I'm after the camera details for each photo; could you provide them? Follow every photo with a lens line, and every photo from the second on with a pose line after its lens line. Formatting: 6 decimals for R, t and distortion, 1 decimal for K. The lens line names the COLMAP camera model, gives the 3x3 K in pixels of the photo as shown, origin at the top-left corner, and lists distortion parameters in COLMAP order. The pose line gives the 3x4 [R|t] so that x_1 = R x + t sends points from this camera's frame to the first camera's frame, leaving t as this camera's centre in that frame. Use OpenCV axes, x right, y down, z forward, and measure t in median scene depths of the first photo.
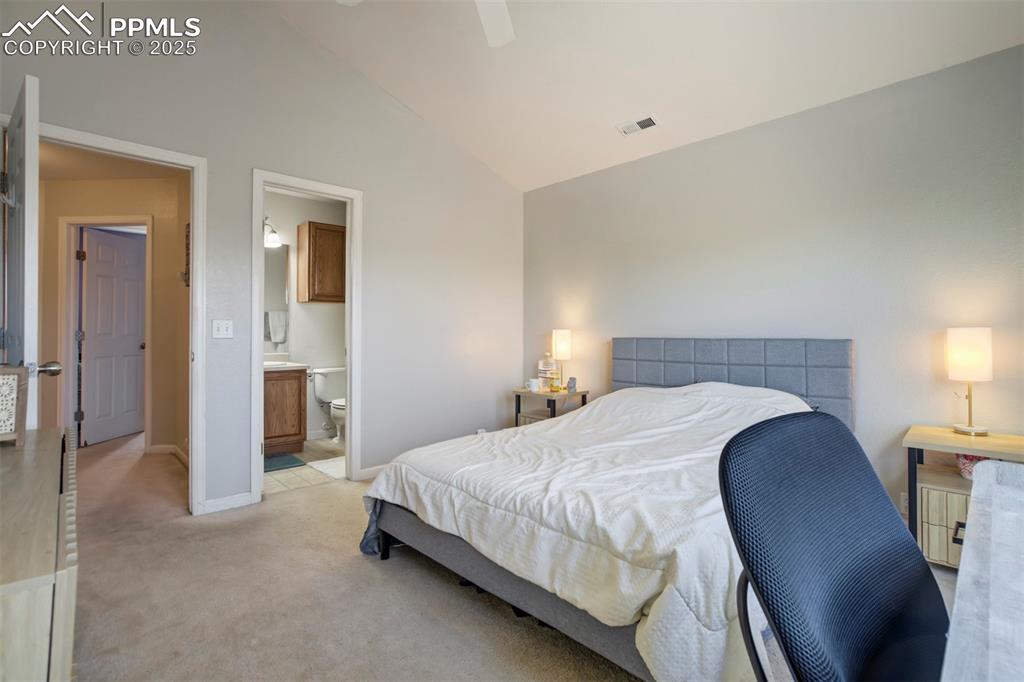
lens RADIAL K [[474.6, 0, 525.5], [0, 474.6, 339.6], [0, 0, 1]] dist [-0.041250, 0.024312]
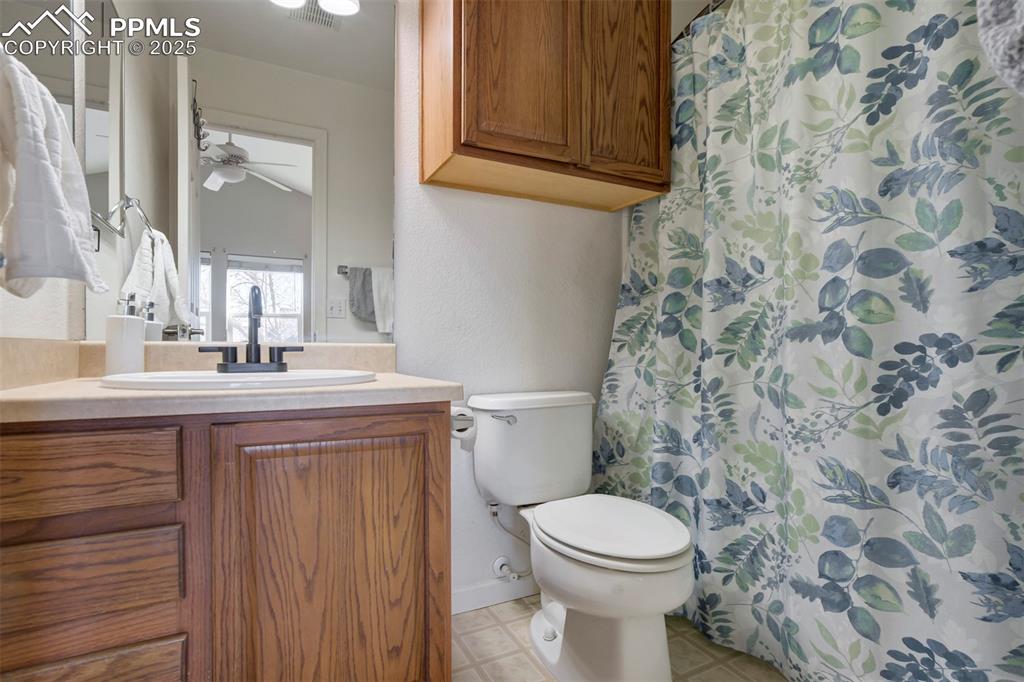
lens RADIAL K [[474.6, 0, 525.5], [0, 474.6, 339.6], [0, 0, 1]] dist [-0.041250, 0.024312]
pose [[0.965585, -0.013403, -0.259743, -0.343347], [0.006312, 0.999585, -0.028112, 0.036297], [0.260012, 0.025505, 0.965268, 0.731760]]
